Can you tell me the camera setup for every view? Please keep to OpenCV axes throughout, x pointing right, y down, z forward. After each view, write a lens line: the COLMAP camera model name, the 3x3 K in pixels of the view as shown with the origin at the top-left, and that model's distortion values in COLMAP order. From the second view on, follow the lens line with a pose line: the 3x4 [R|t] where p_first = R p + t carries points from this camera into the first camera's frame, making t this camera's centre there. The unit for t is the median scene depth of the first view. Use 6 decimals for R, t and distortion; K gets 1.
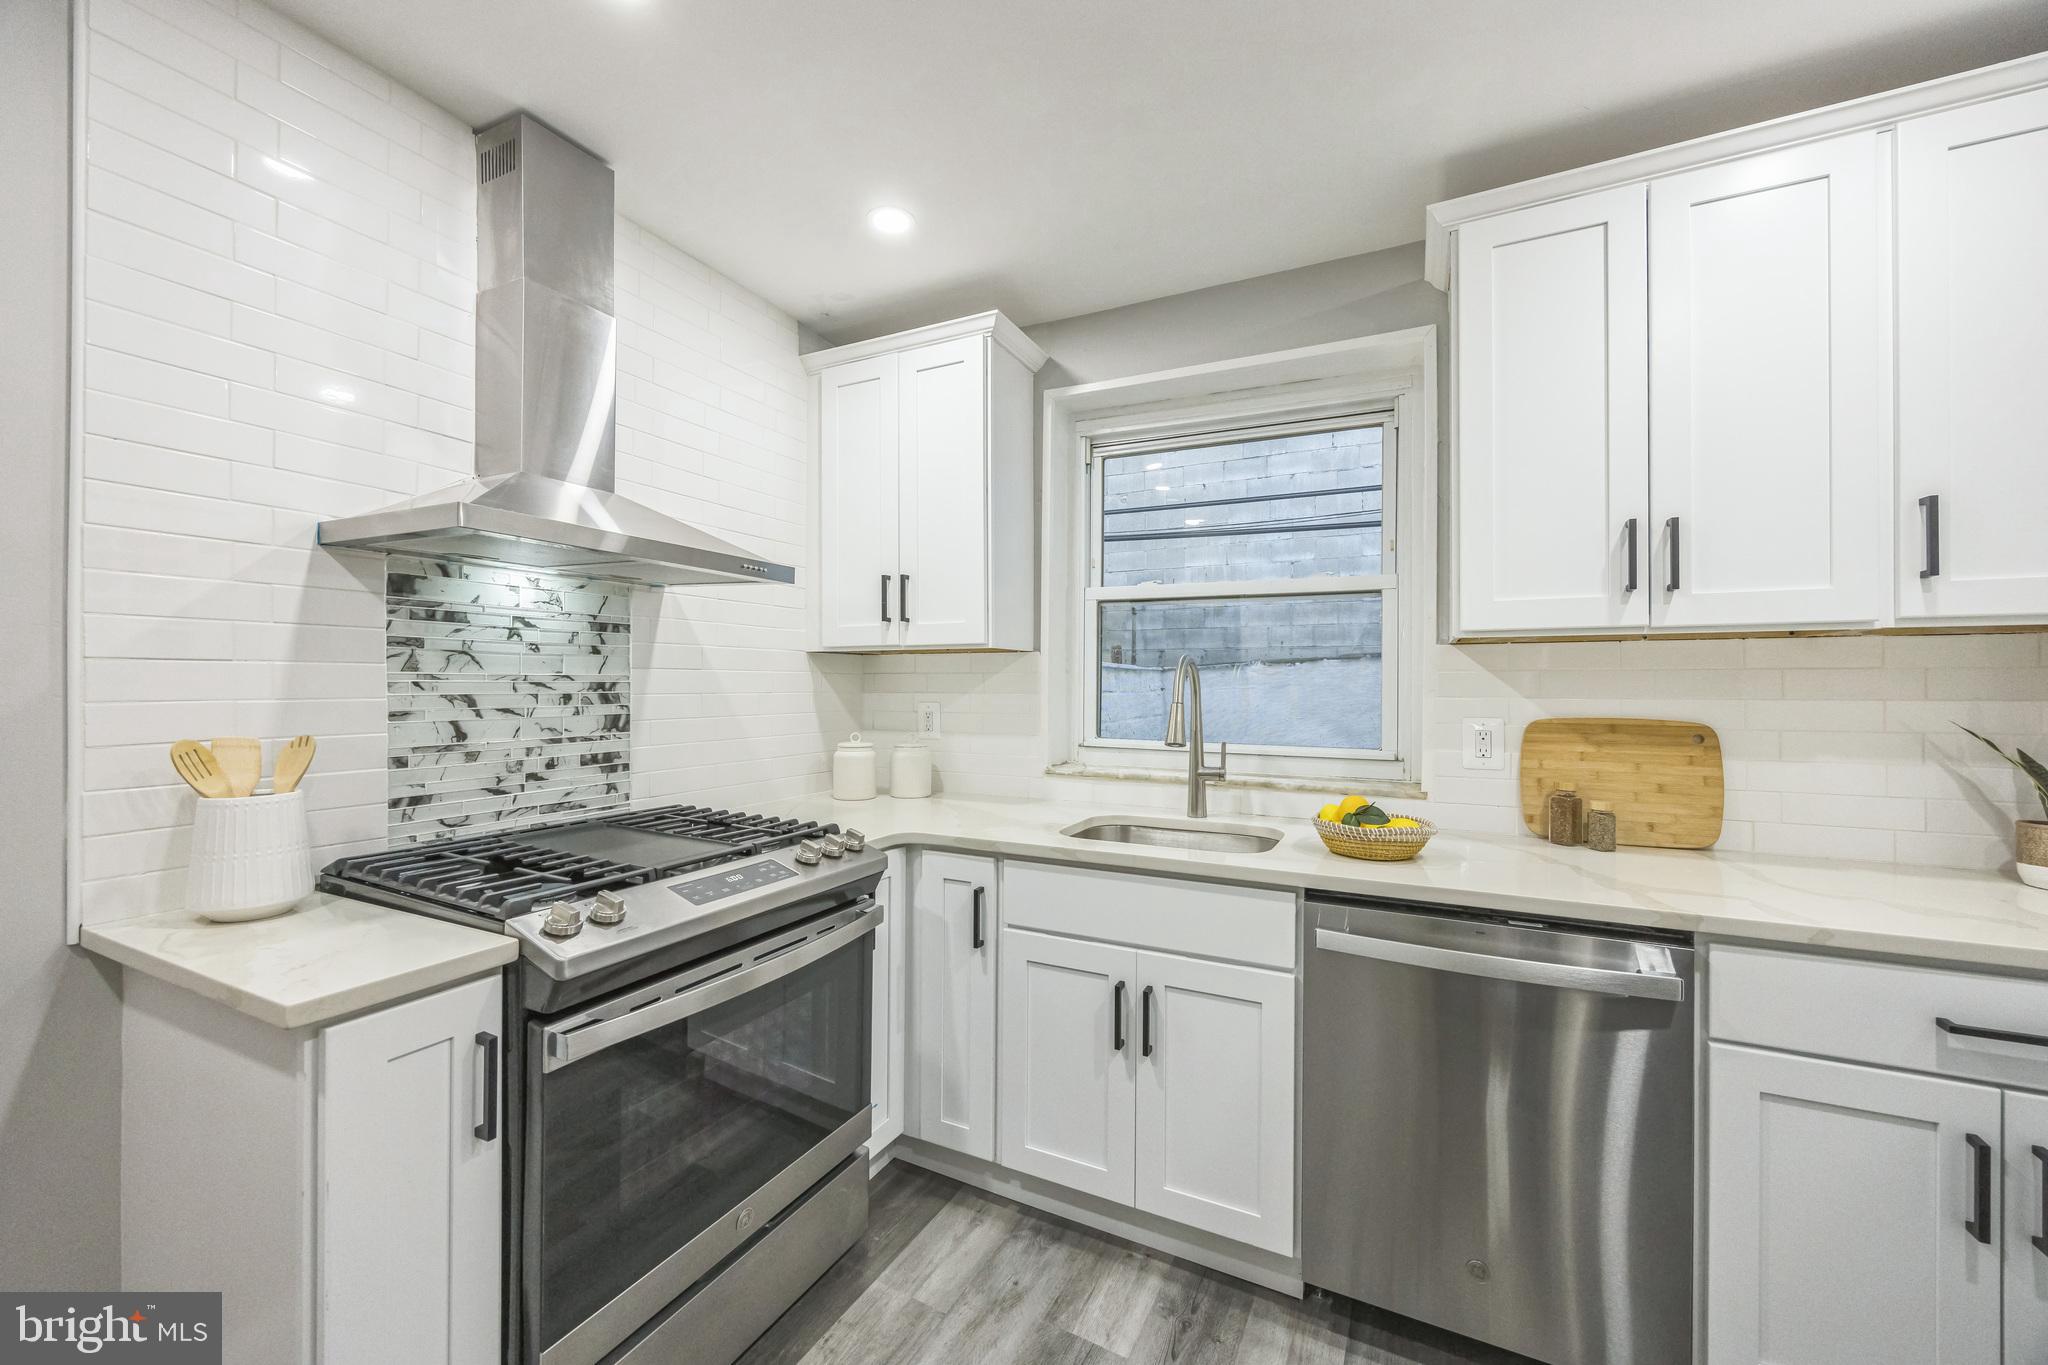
lens RADIAL K [[838.8, 0, 1014.7], [0, 838.8, 679.9], [0, 0, 1]] dist [0.000646, 0.000210]
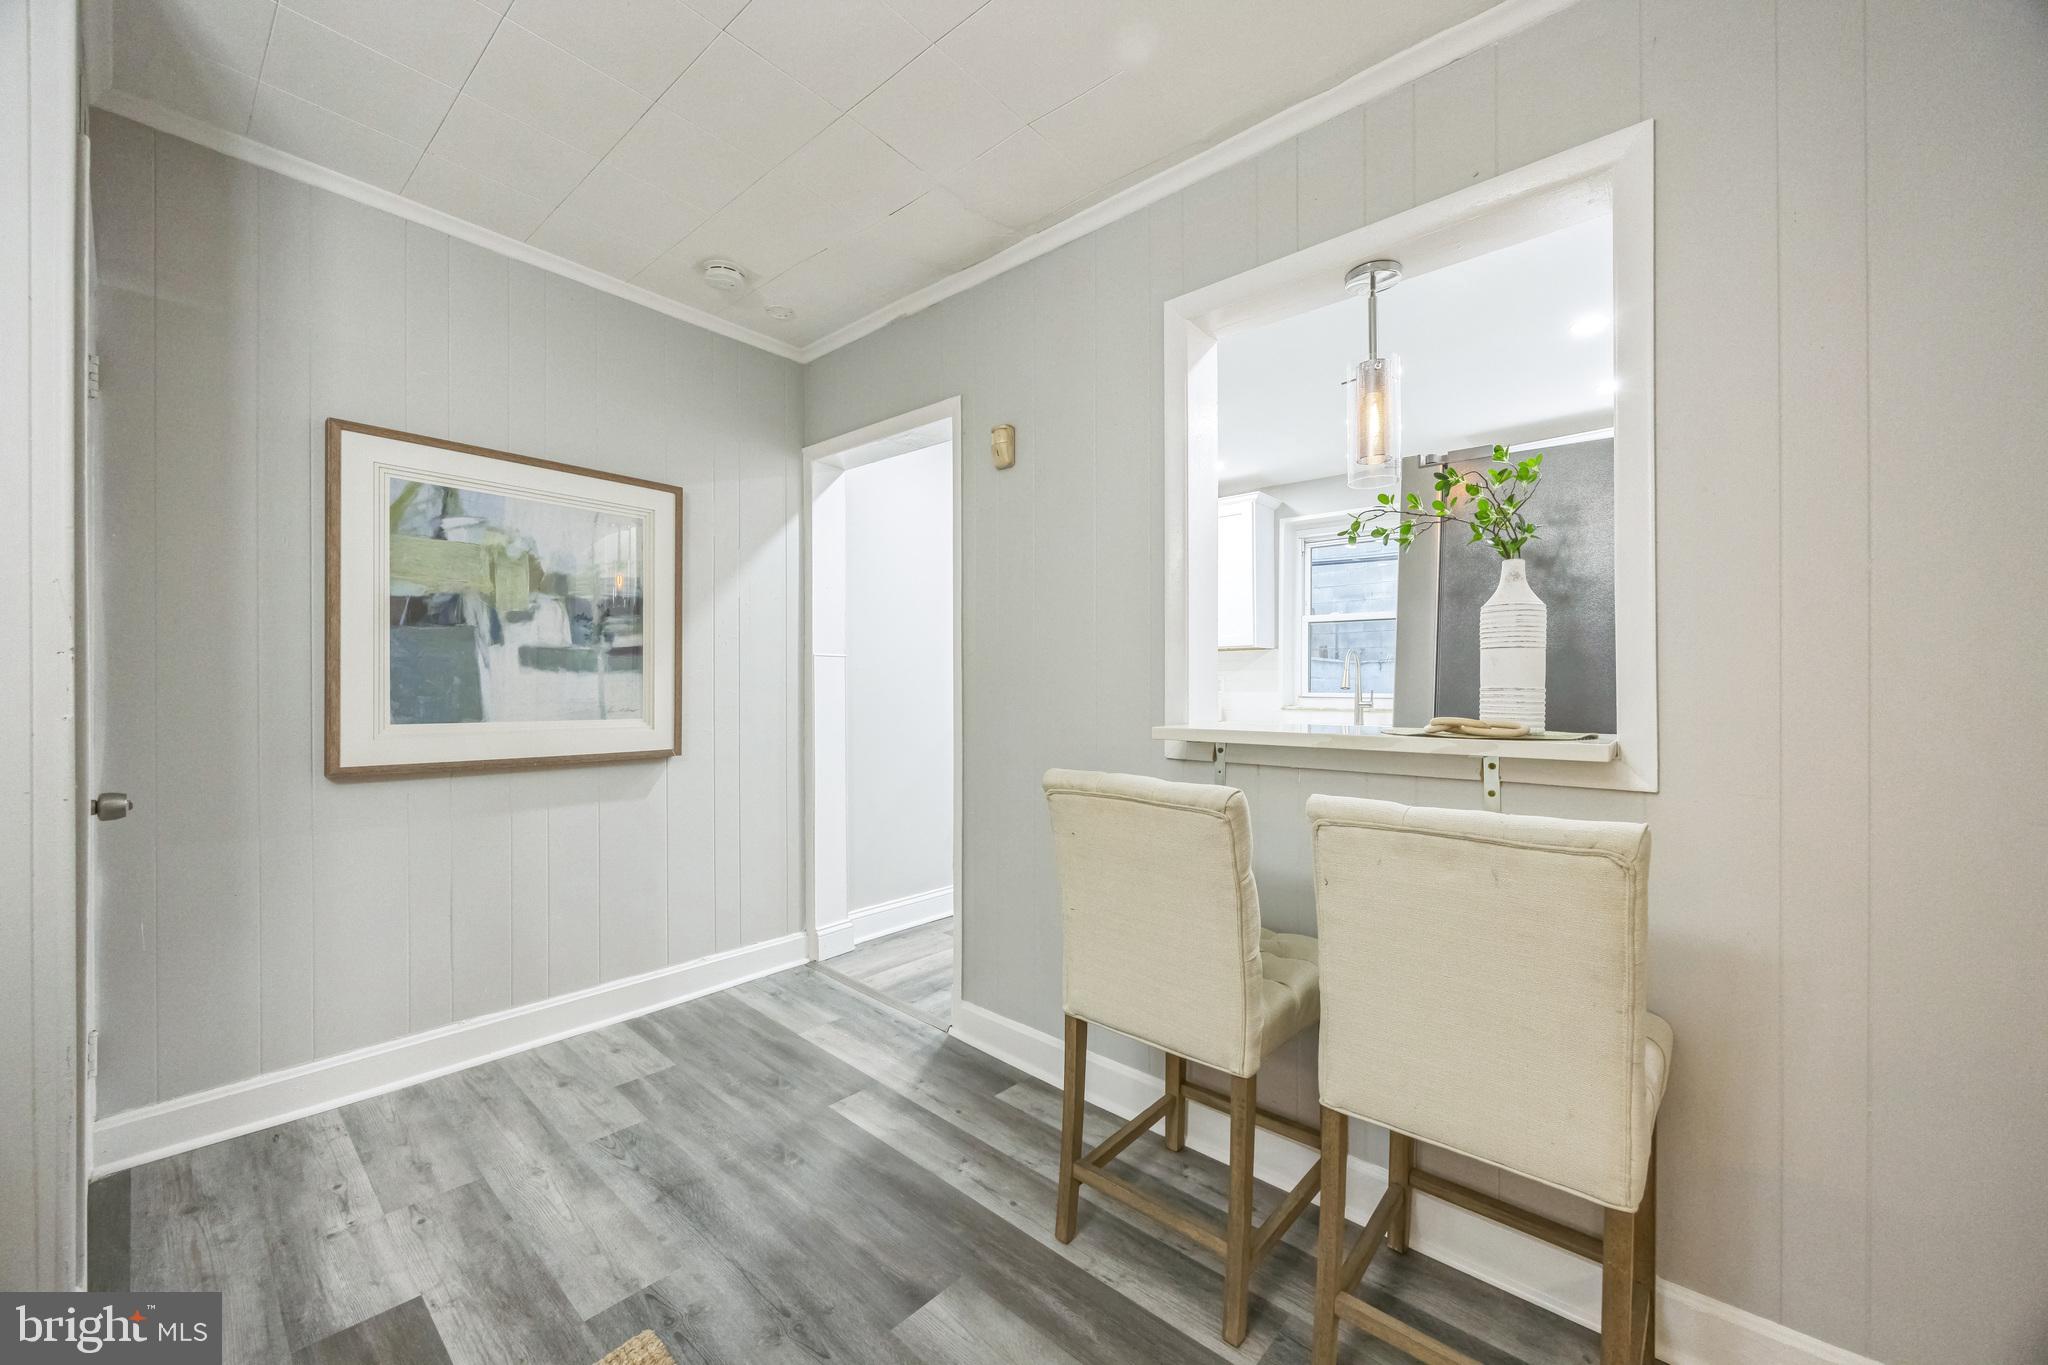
lens RADIAL K [[812.1, 0, 991.1], [0, 812.1, 680.4], [0, 0, 1]] dist [0.001422, 0.000120]
pose [[0.962555, -0.005391, -0.271032, -0.138042], [0.004615, 0.999983, -0.003498, 0.059613], [0.271046, 0.002116, 0.962564, -1.394812]]
